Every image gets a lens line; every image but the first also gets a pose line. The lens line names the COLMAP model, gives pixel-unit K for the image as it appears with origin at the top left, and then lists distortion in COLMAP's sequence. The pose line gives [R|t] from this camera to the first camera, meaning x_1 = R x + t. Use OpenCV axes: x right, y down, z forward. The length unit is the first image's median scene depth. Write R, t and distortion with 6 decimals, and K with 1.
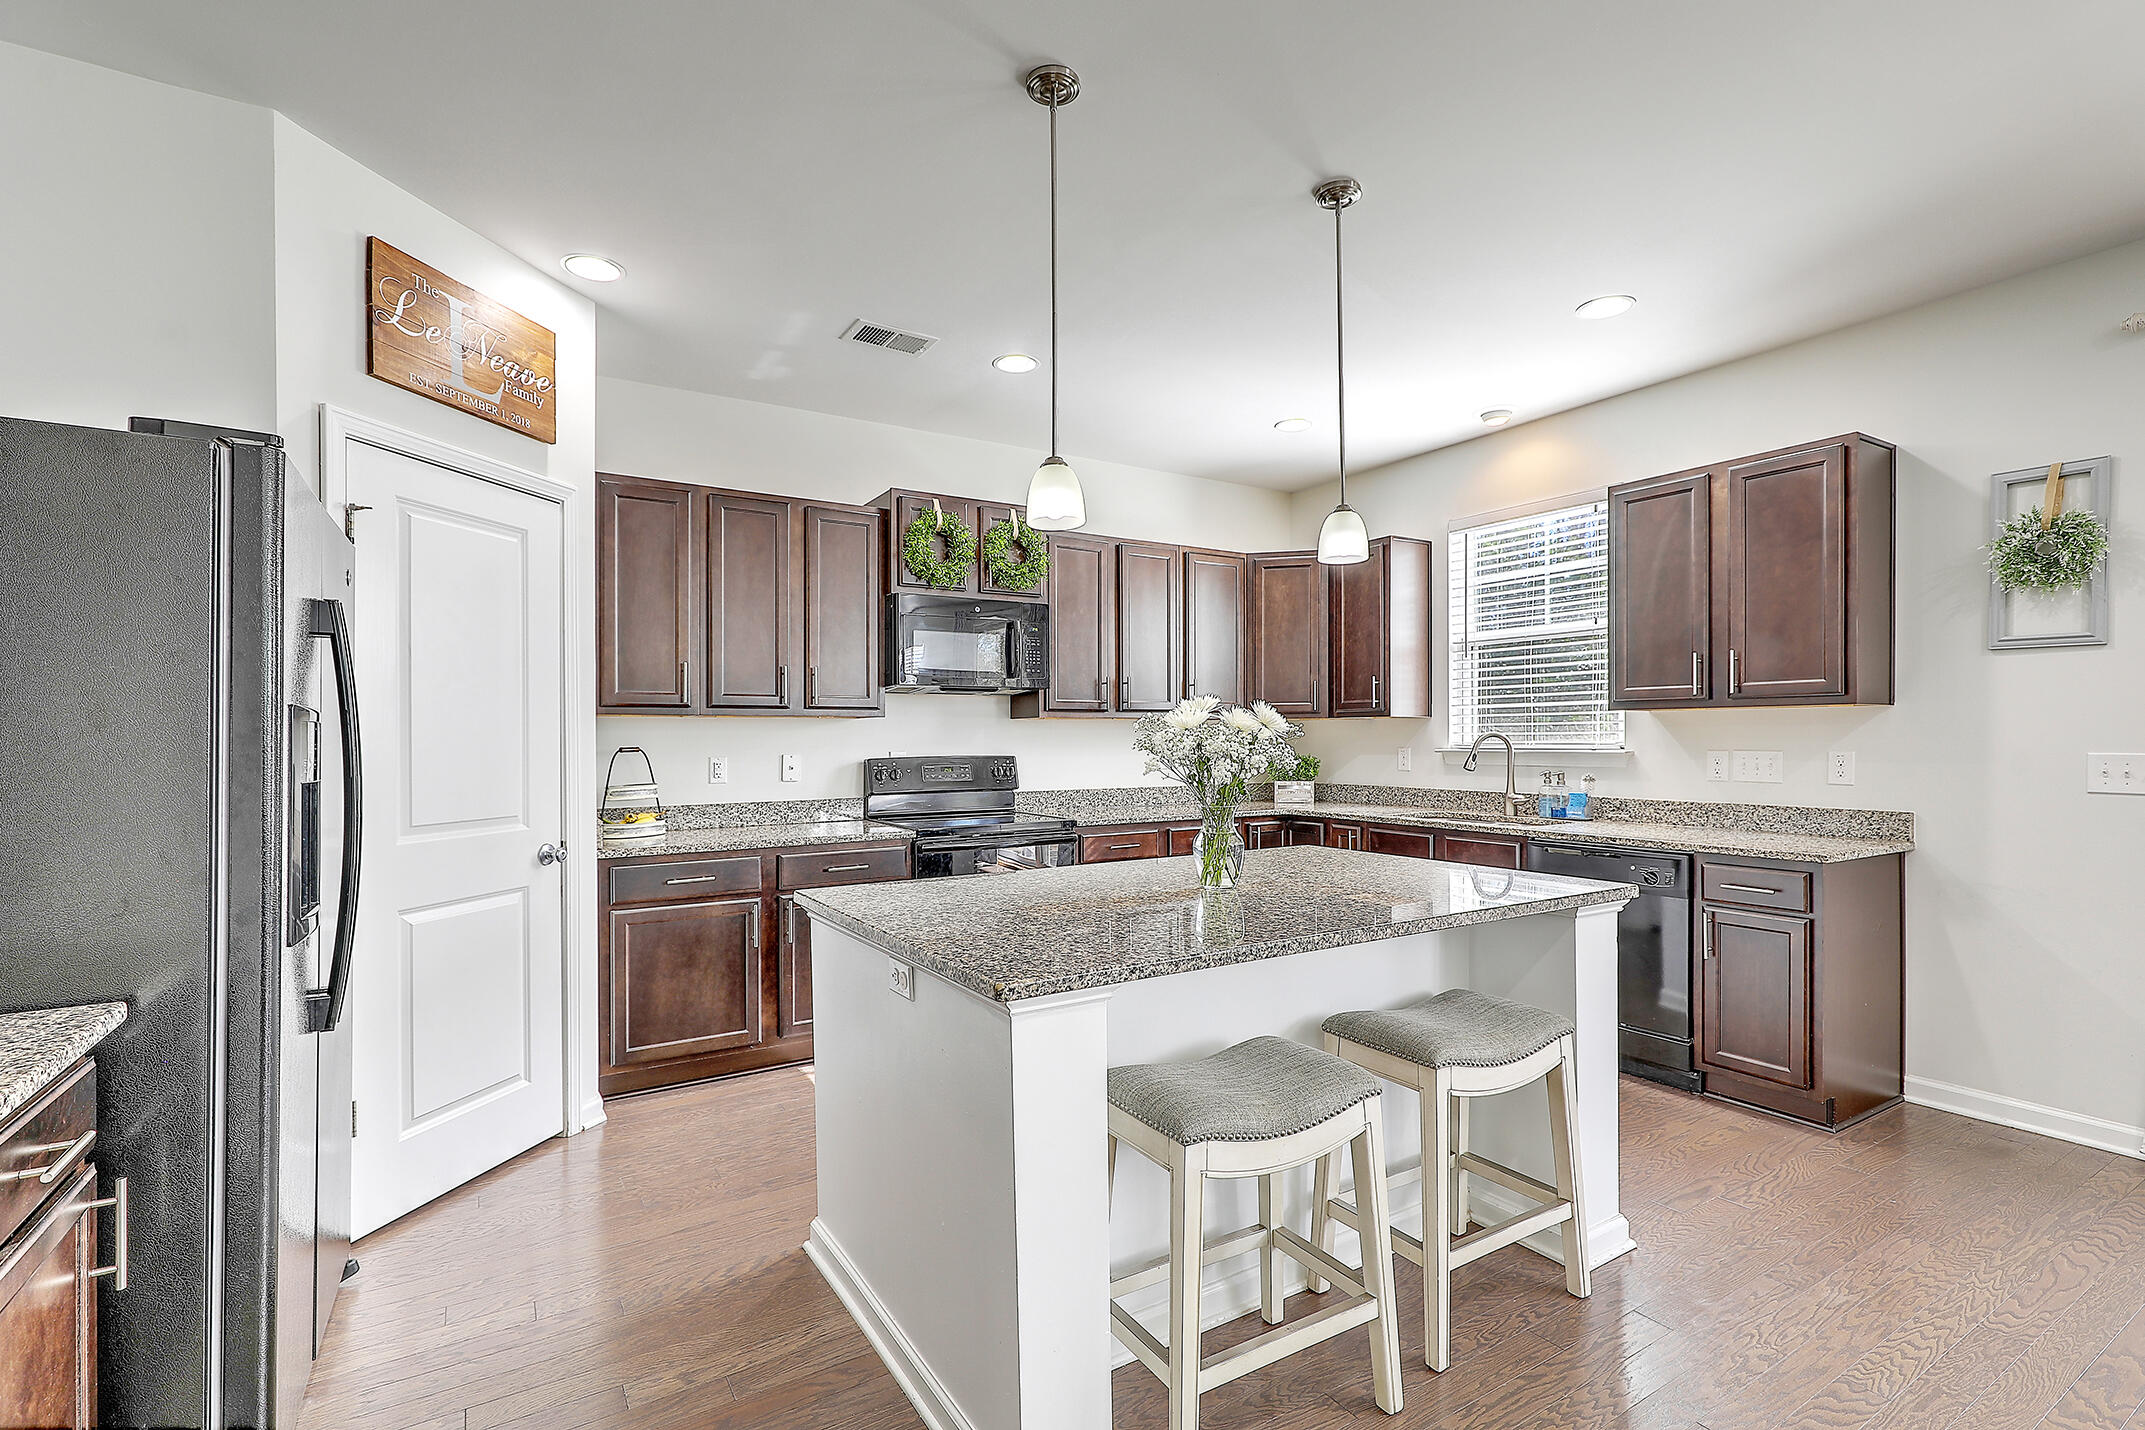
lens RADIAL K [[980.4, 0, 1072.8], [0, 980.4, 727.1], [0, 0, 1]] dist [-0.003844, 0.000524]
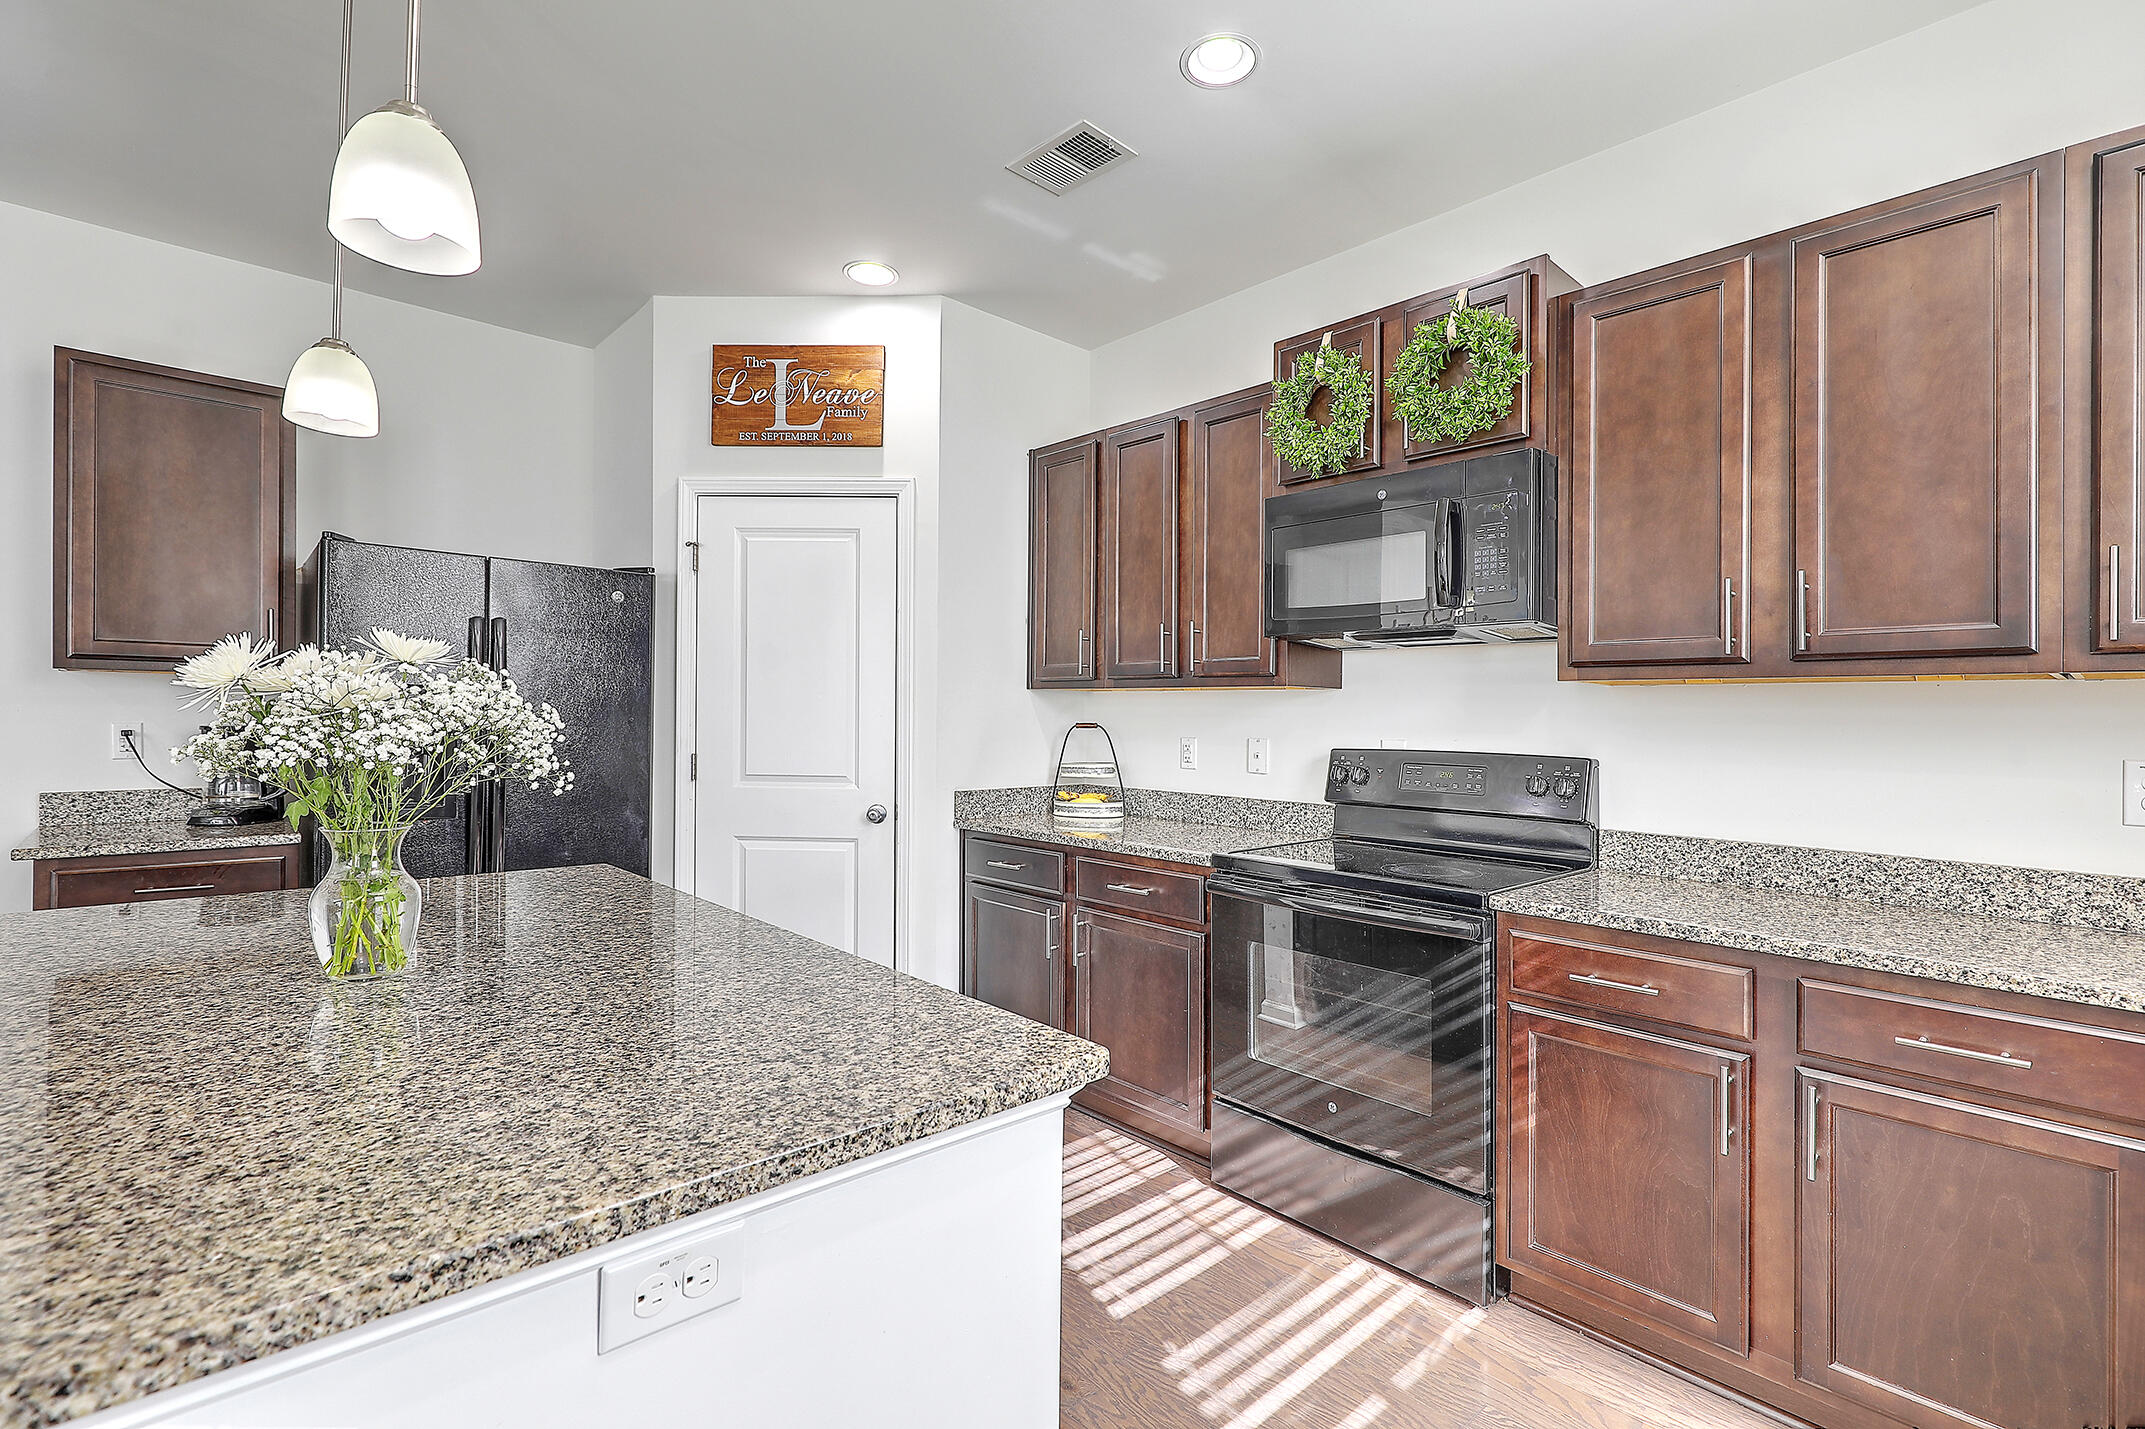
lens RADIAL K [[980.4, 0, 1087.9], [0, 980.4, 732.4], [0, 0, 1]] dist [-0.003844, 0.000524]
pose [[0.188417, 0.024118, -0.981793, 0.511354], [-0.004609, 0.999709, 0.023674, 0.006836], [0.982078, 0.000065, 0.188473, 0.853334]]
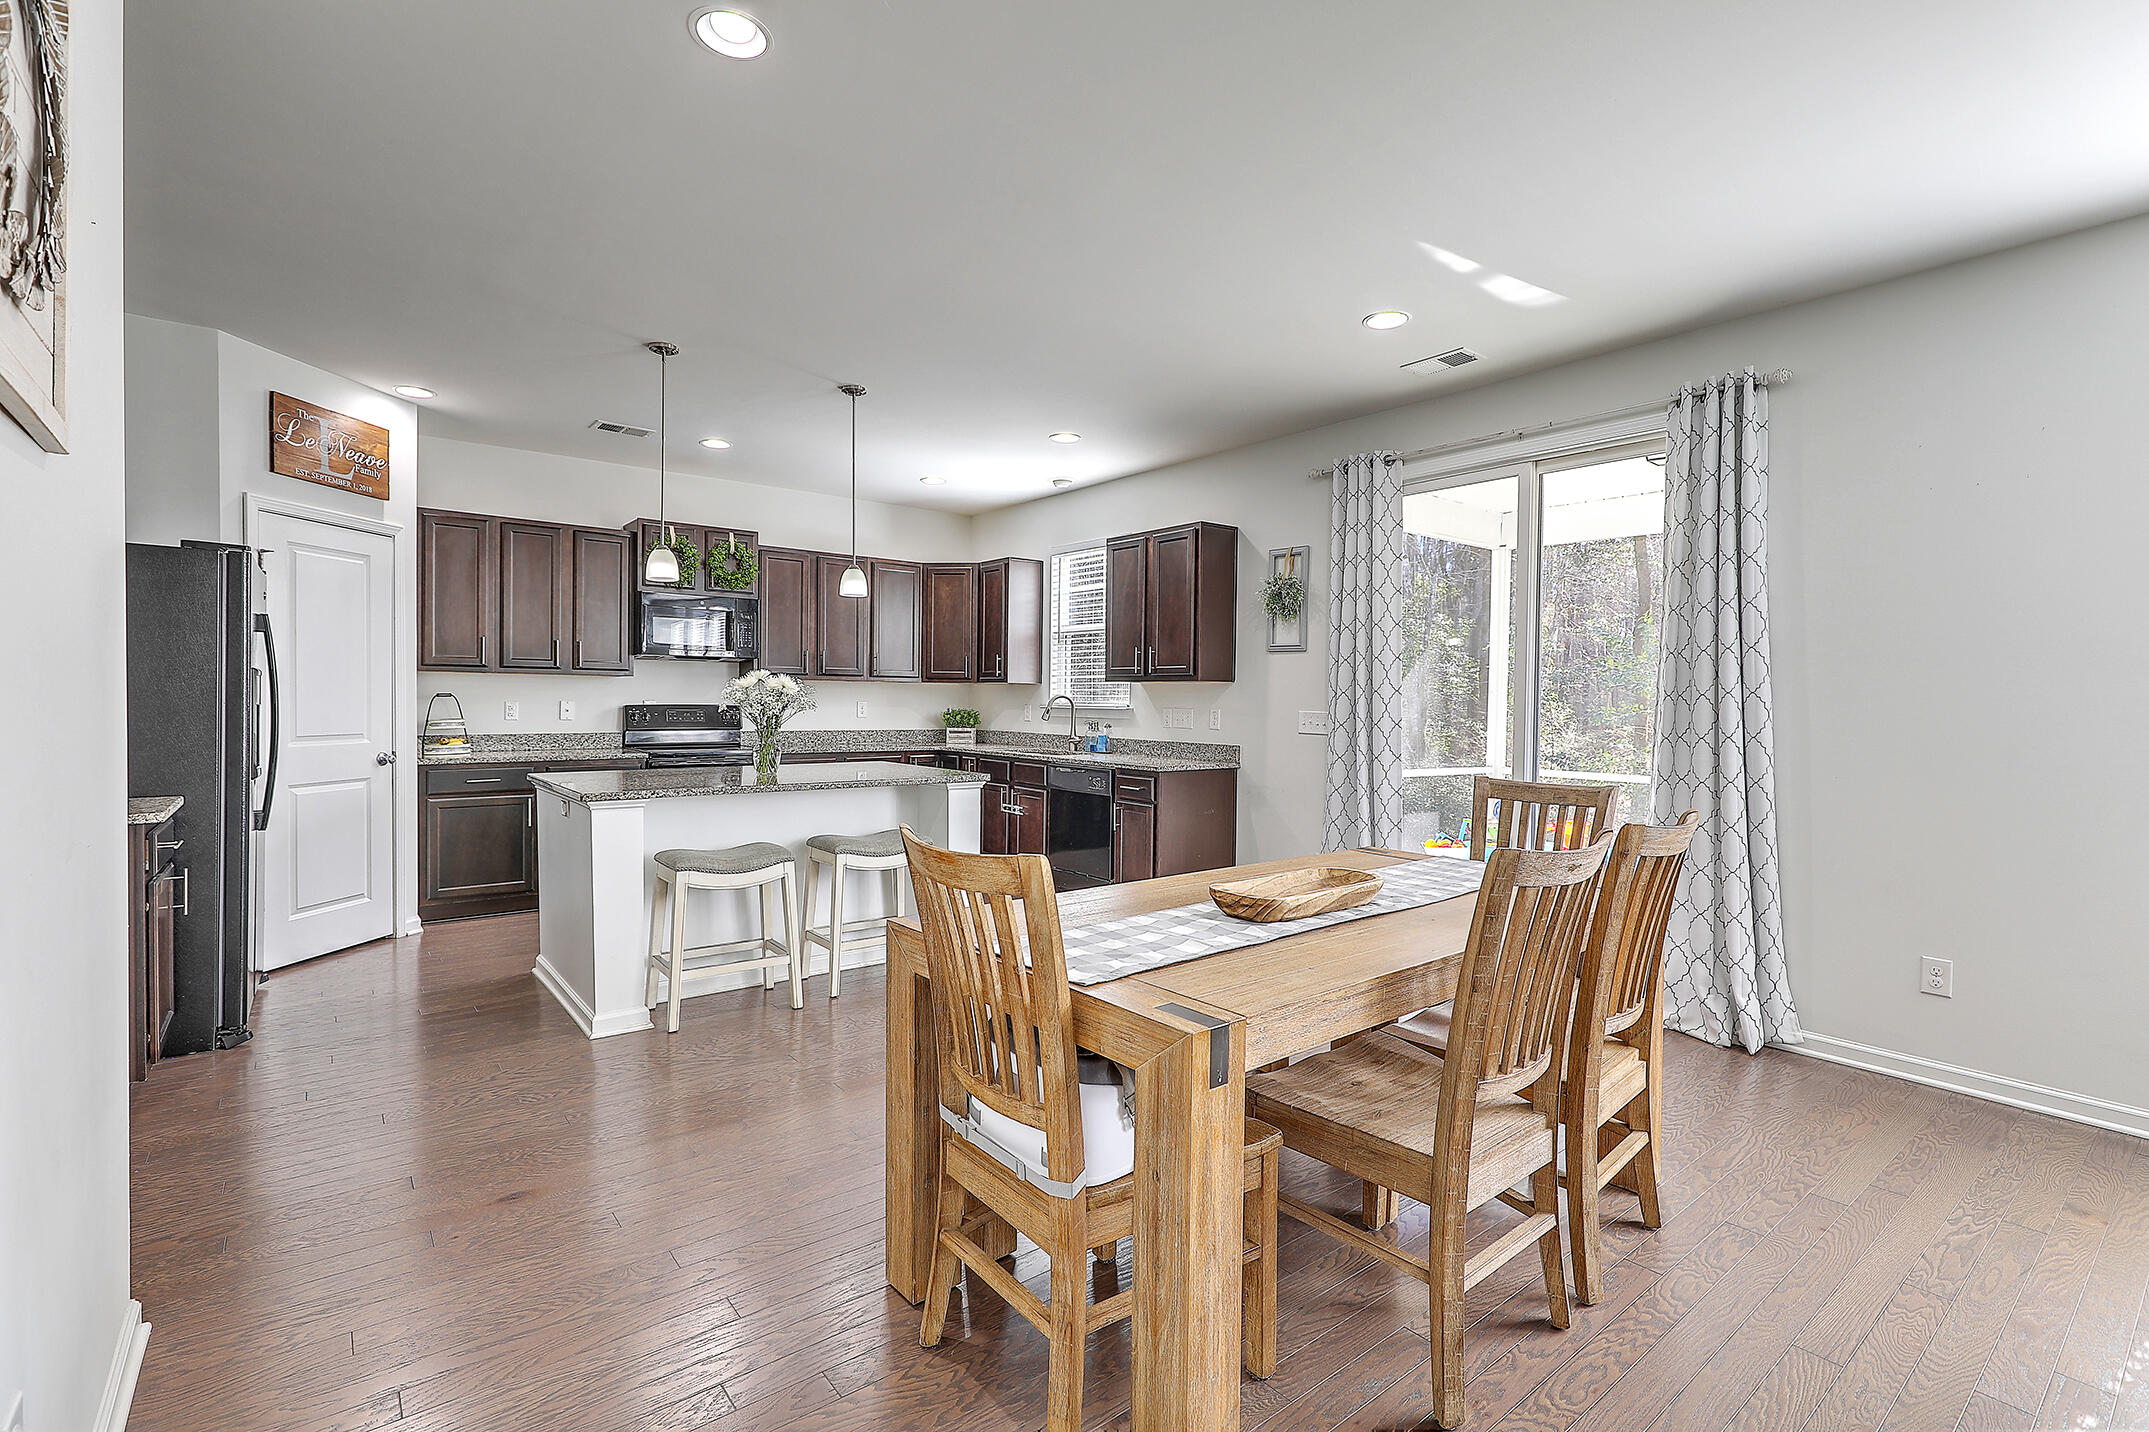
lens RADIAL K [[982.2, 0, 1056.1], [0, 982.2, 711.6], [0, 0, 1]] dist [-0.003844, 0.000524]
pose [[0.994751, 0.016788, 0.100935, 0.326659], [-0.019318, 0.999522, 0.024137, -0.006068], [-0.100482, -0.025960, 0.994600, -0.581083]]
